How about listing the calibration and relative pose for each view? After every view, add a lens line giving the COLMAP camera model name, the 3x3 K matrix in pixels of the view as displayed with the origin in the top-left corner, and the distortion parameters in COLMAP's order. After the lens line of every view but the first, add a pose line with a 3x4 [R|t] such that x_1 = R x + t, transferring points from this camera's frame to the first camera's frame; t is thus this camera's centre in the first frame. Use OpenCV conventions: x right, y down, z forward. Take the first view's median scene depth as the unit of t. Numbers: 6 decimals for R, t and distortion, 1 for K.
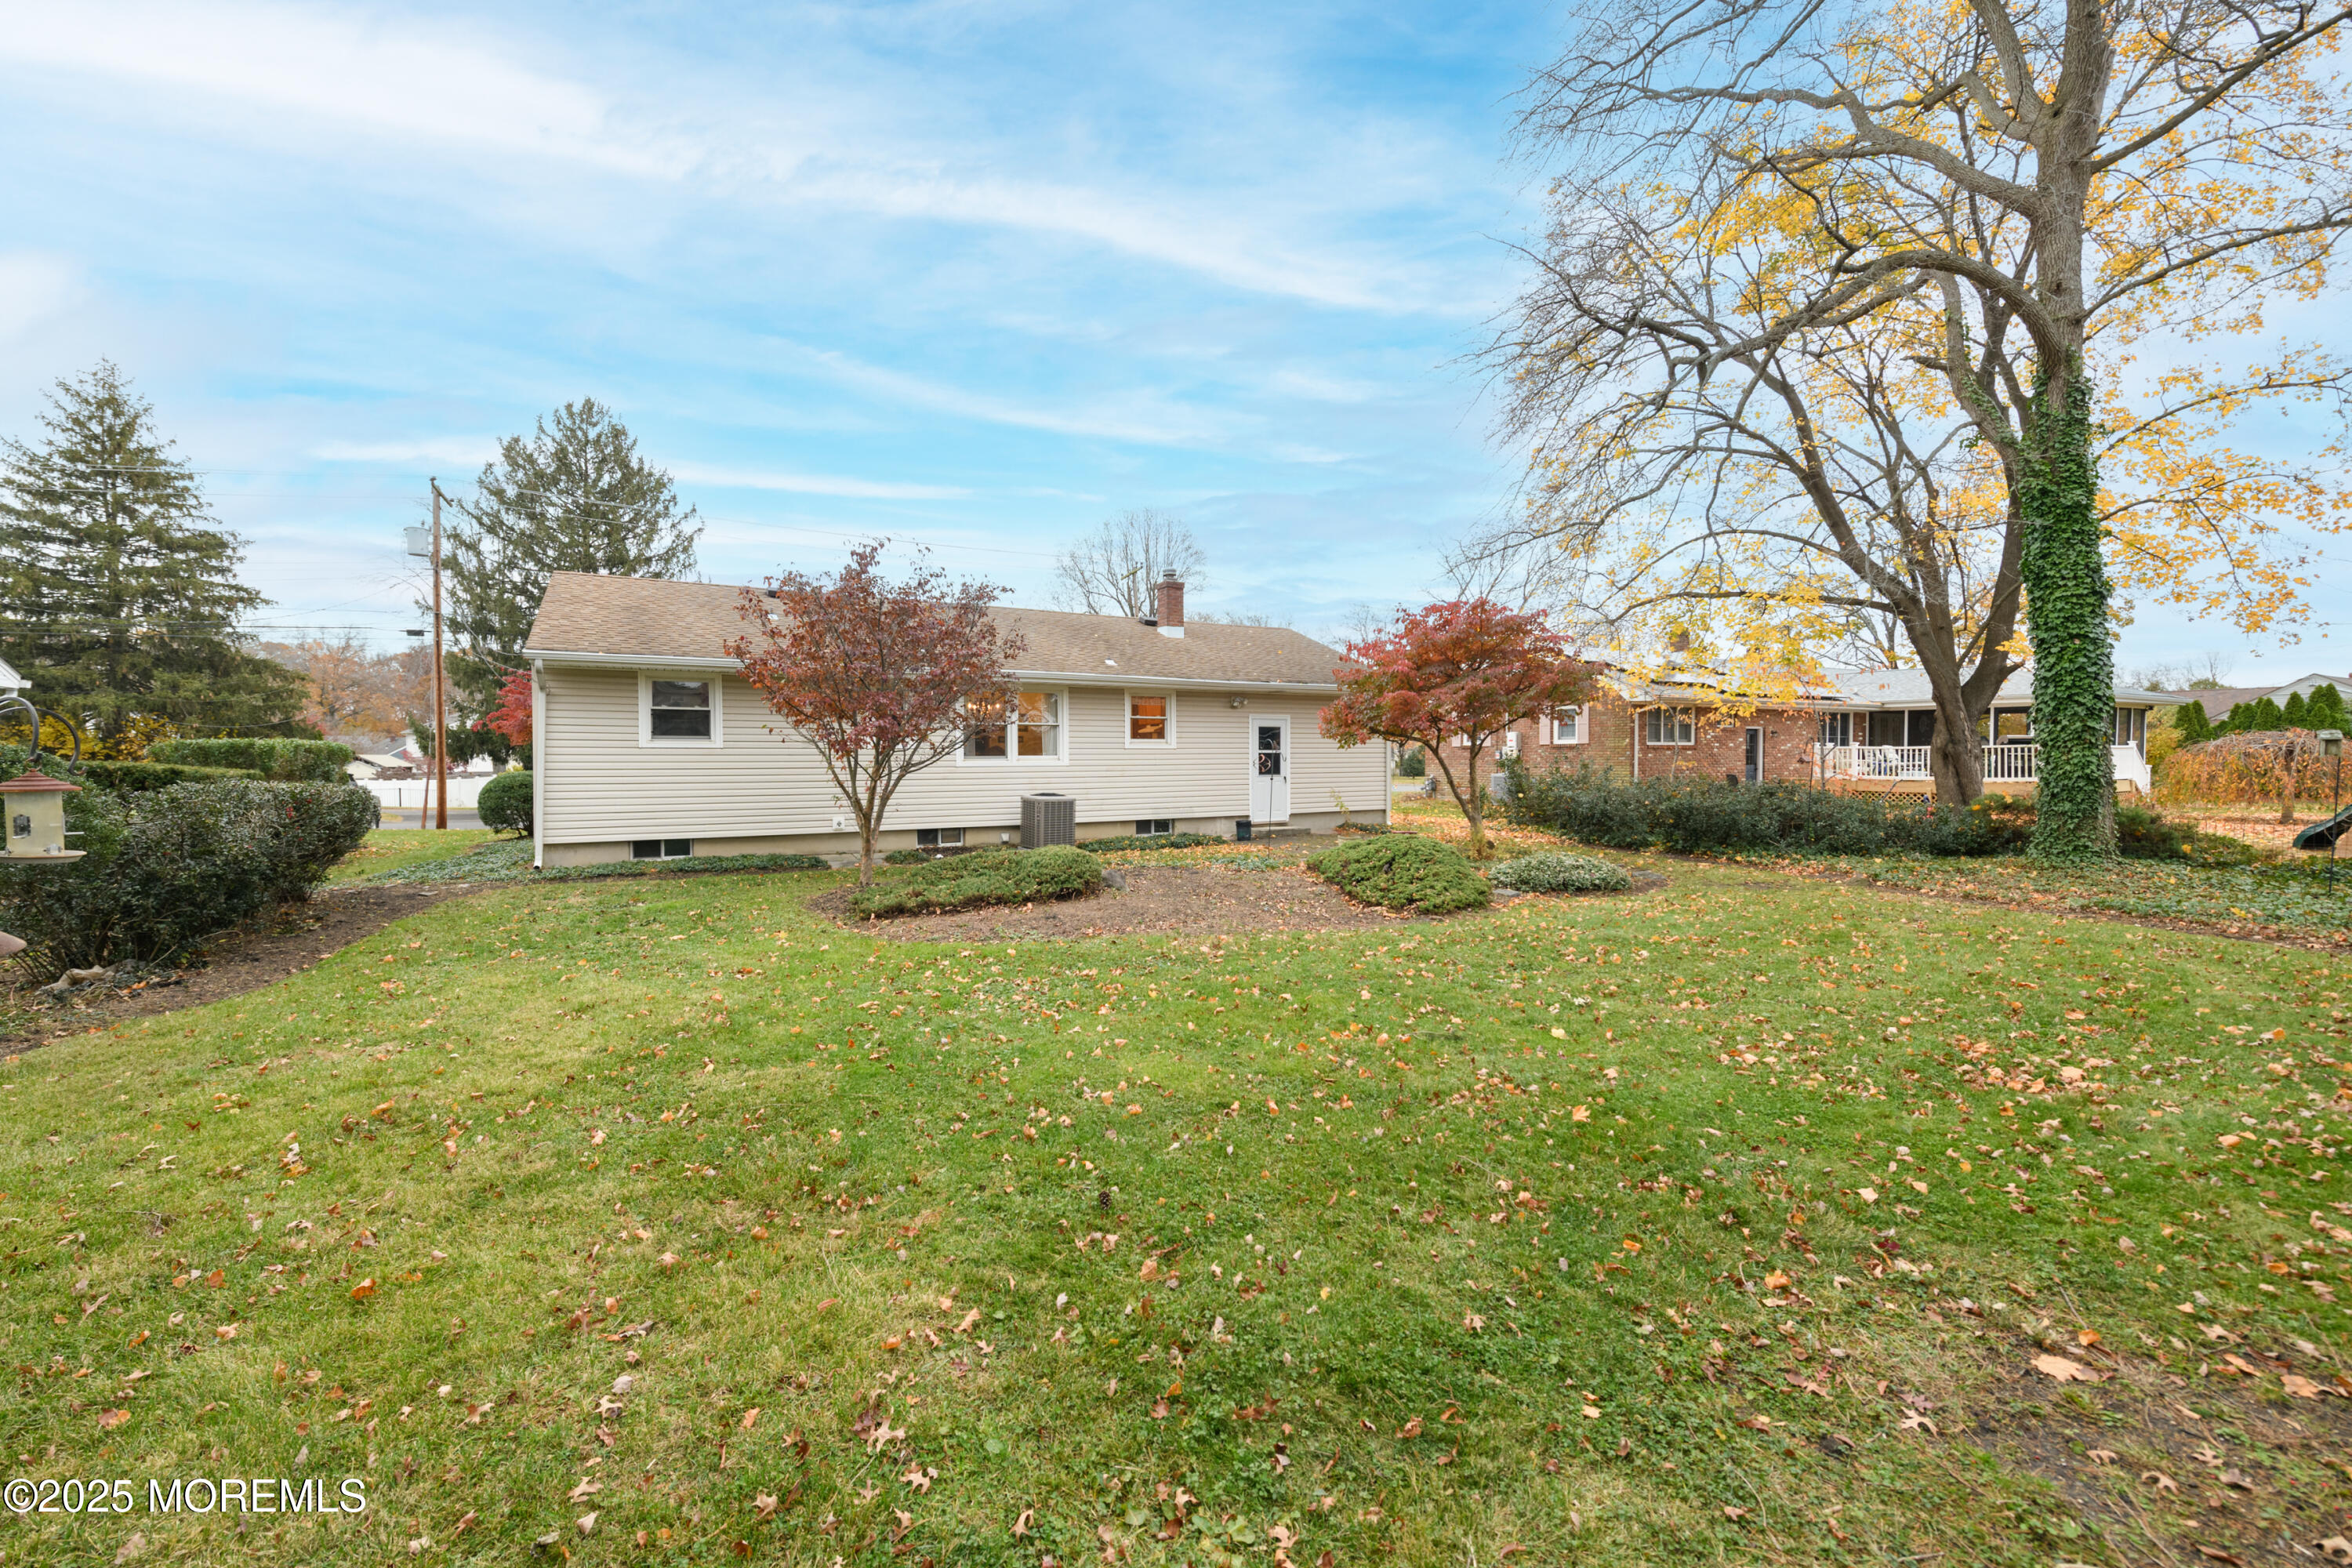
lens RADIAL K [[946.5, 0, 1173.6], [0, 946.5, 773.8], [0, 0, 1]] dist [-0.000026, -0.001723]
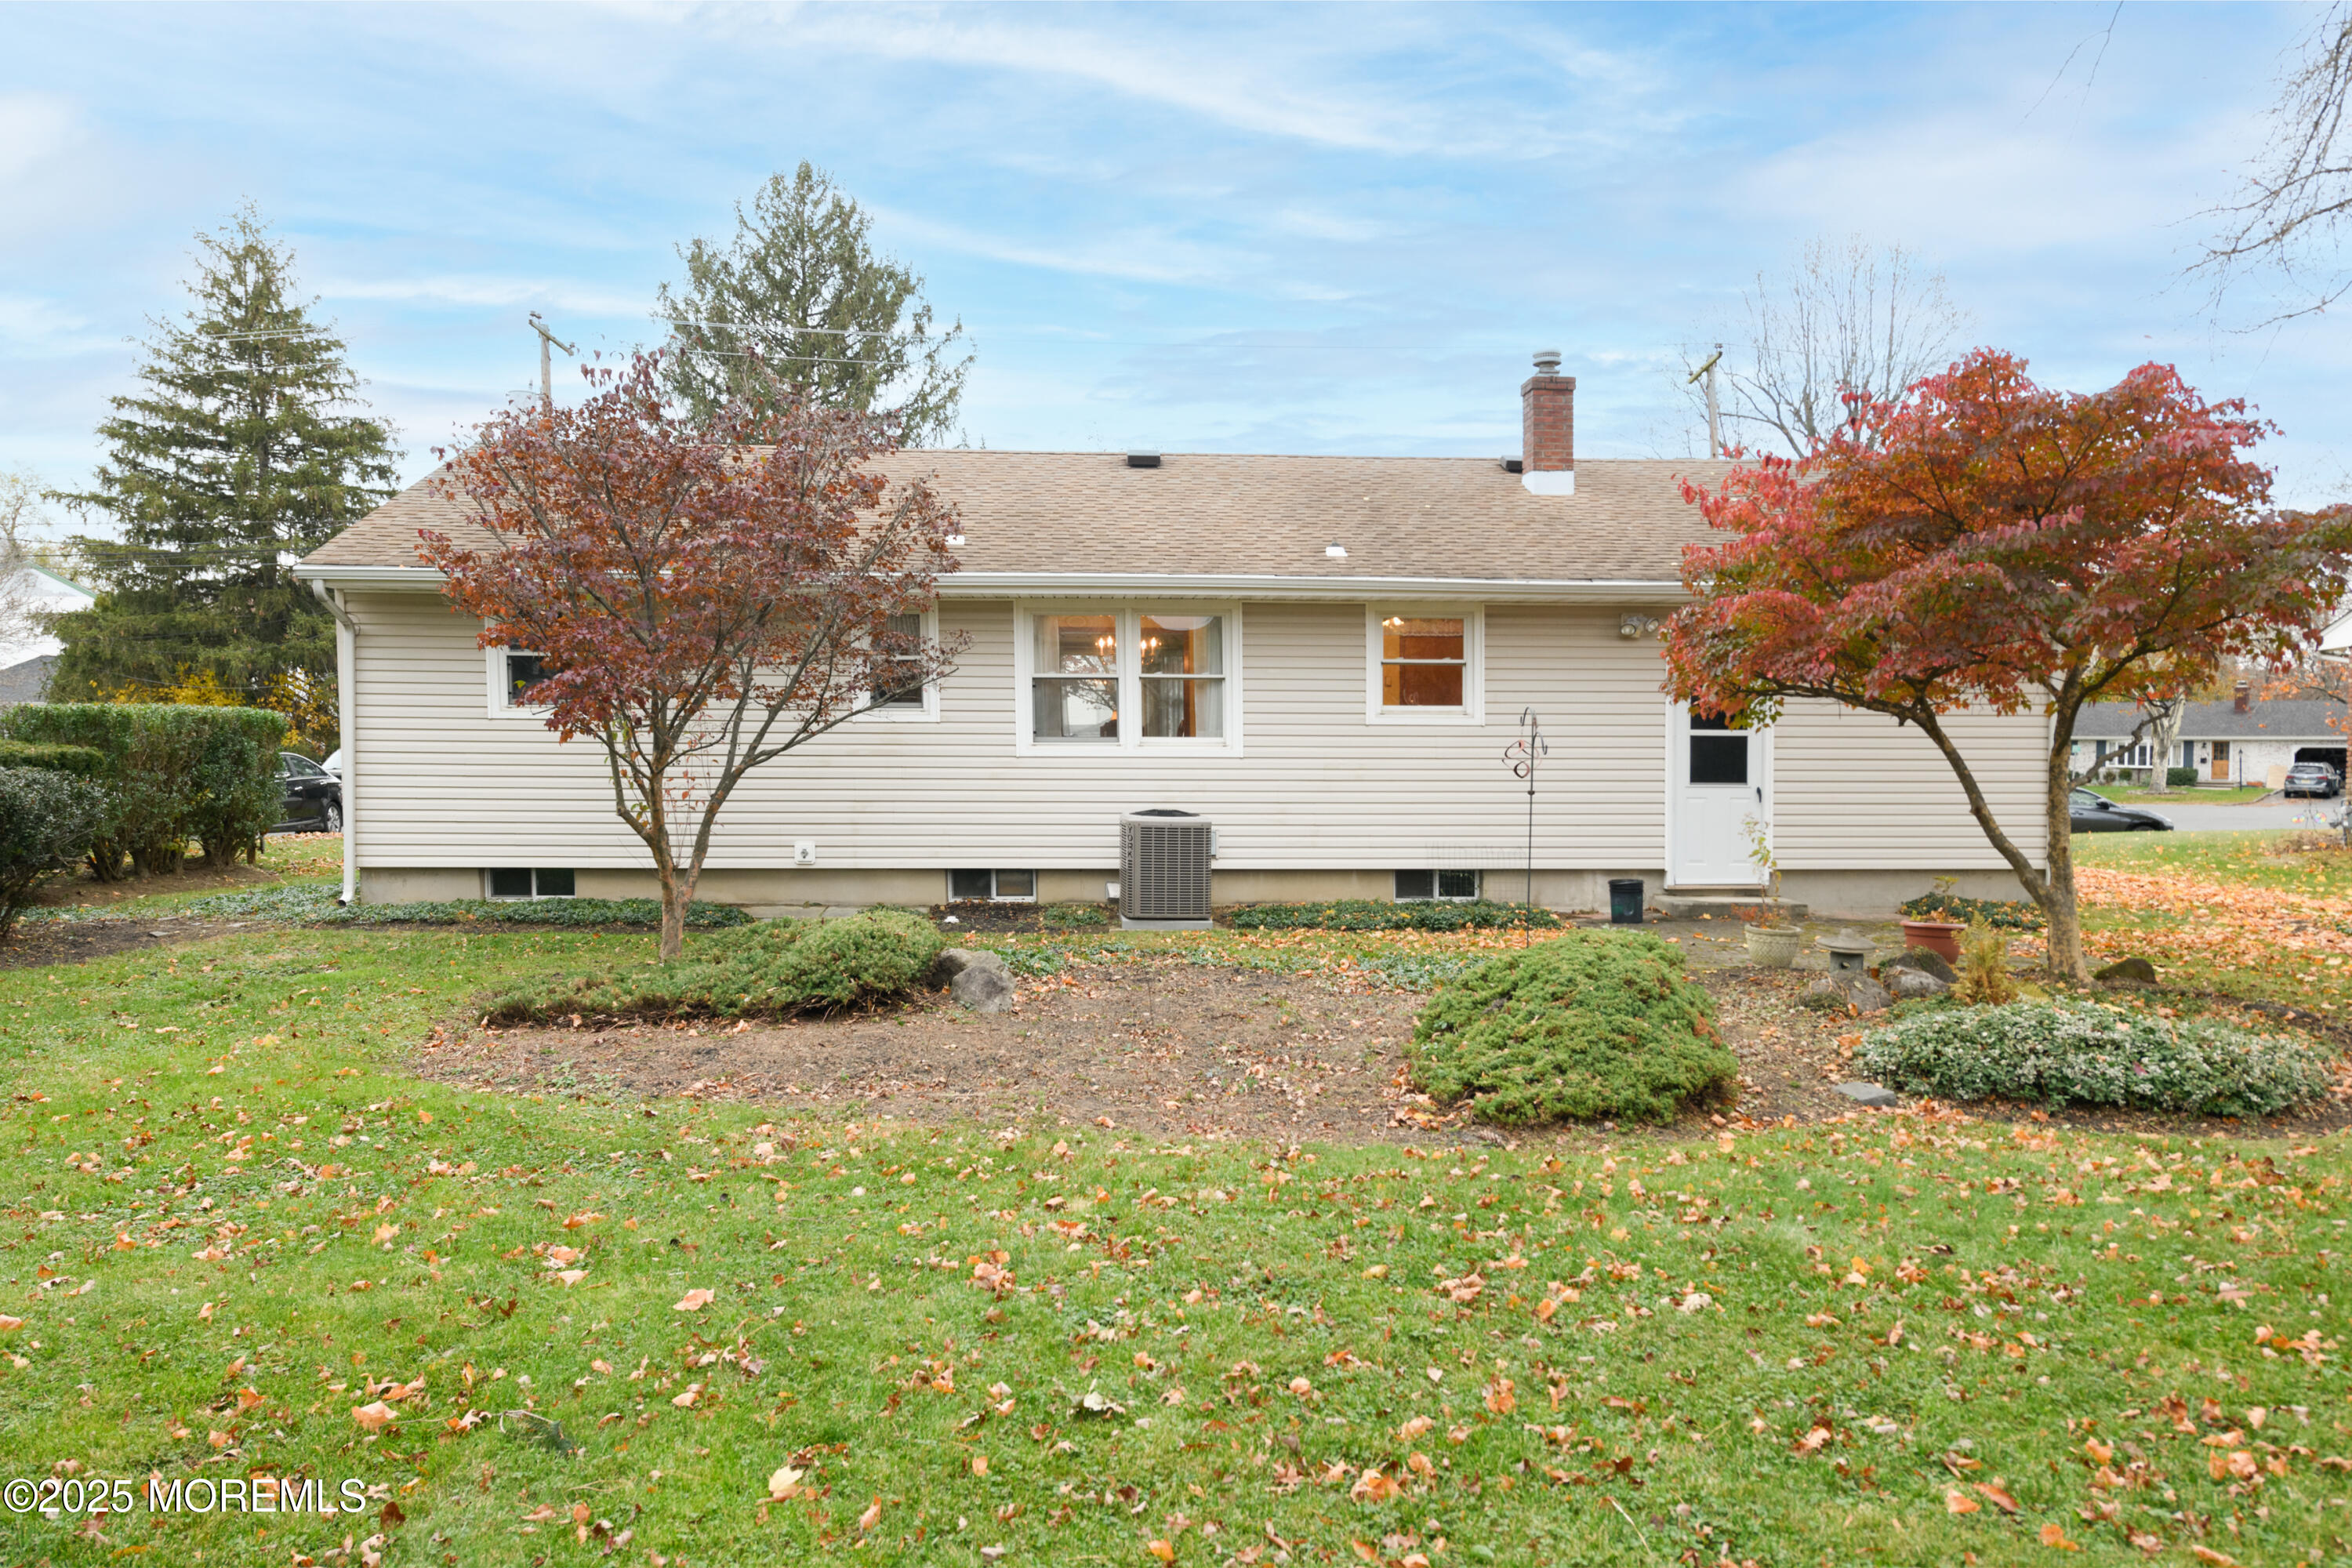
lens RADIAL K [[1731.9, 0, 1165.3], [0, 1731.9, 808.6], [0, 0, 1]] dist [0.021838, 0.003274]
pose [[0.893164, 0.027241, -0.448906, 0.306718], [-0.017090, 0.999499, 0.026650, -0.005657], [0.449407, -0.016131, 0.893181, 0.162657]]
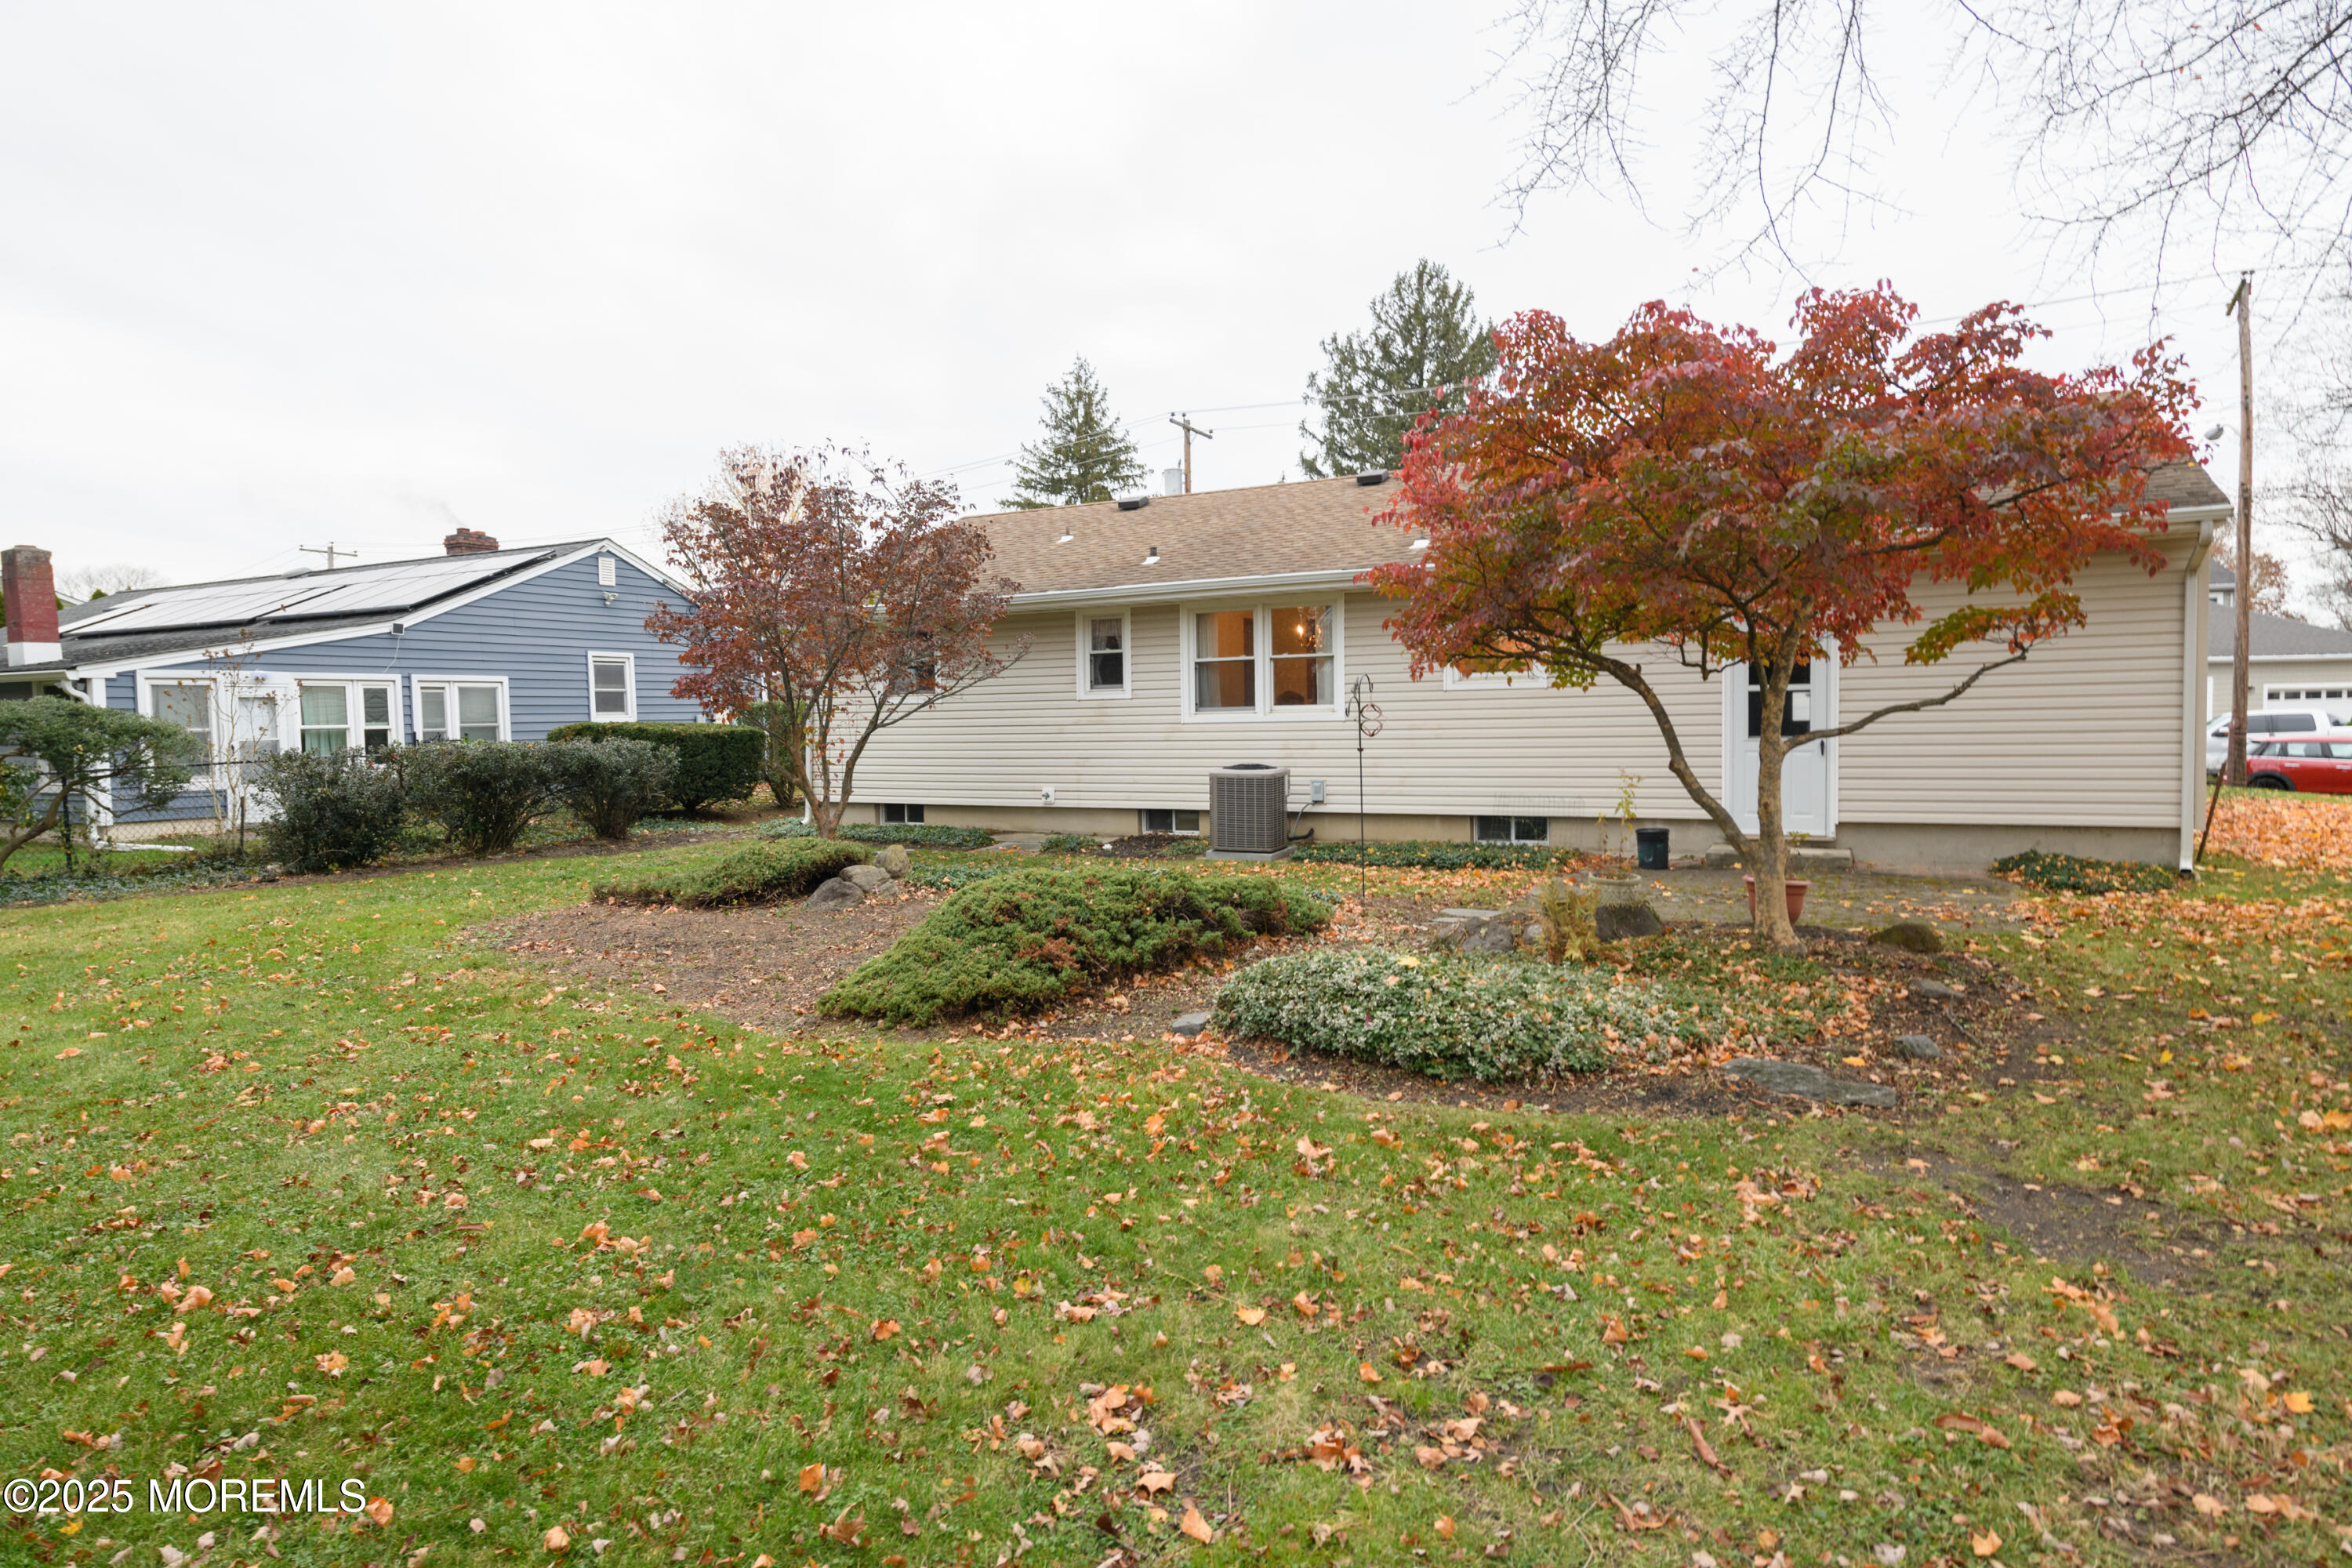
lens RADIAL K [[1363.1, 0, 1187.3], [0, 1363.1, 795.1], [0, 0, 1]] dist [0.007012, 0.002847]
pose [[0.526968, 0.043868, -0.848752, 0.678808], [-0.000171, 0.998672, 0.051510, -0.007082], [0.849885, -0.026999, 0.526276, 0.491876]]
